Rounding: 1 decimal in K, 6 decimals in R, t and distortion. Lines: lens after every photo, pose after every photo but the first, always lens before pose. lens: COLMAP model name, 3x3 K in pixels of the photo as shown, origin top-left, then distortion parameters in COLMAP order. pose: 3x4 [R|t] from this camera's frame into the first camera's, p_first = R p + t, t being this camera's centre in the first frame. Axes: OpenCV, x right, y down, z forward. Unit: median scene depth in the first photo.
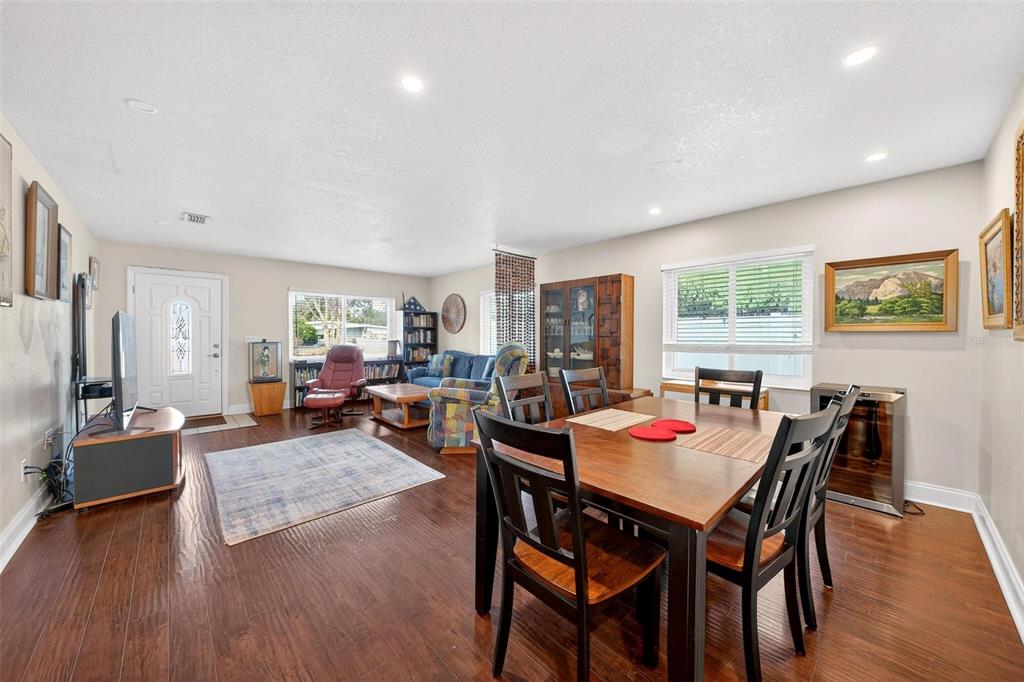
lens RADIAL K [[364.0, 0, 509.7], [0, 364.0, 339.3], [0, 0, 1]] dist [-0.000942, -0.000055]
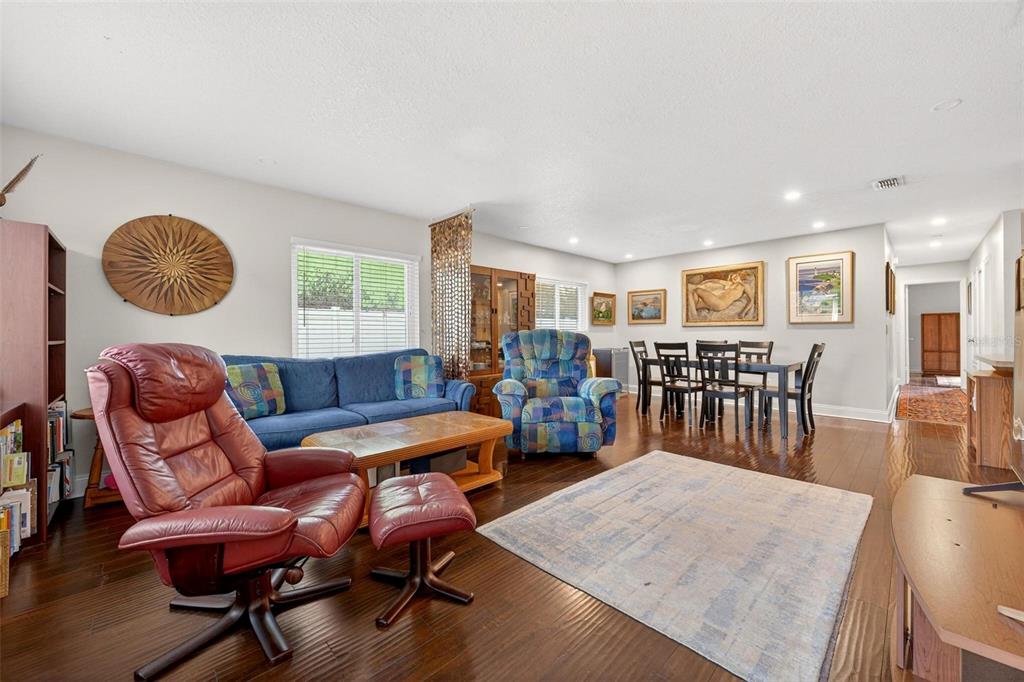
lens RADIAL K [[402.0, 0, 511.5], [0, 402.0, 335.8], [0, 0, 1]] dist [-0.000821, -0.000011]
pose [[-0.020297, -0.007193, 0.999768, -0.944260], [0.013209, 0.999885, 0.007462, 0.012833], [-0.999707, 0.013357, -0.020200, 1.008542]]
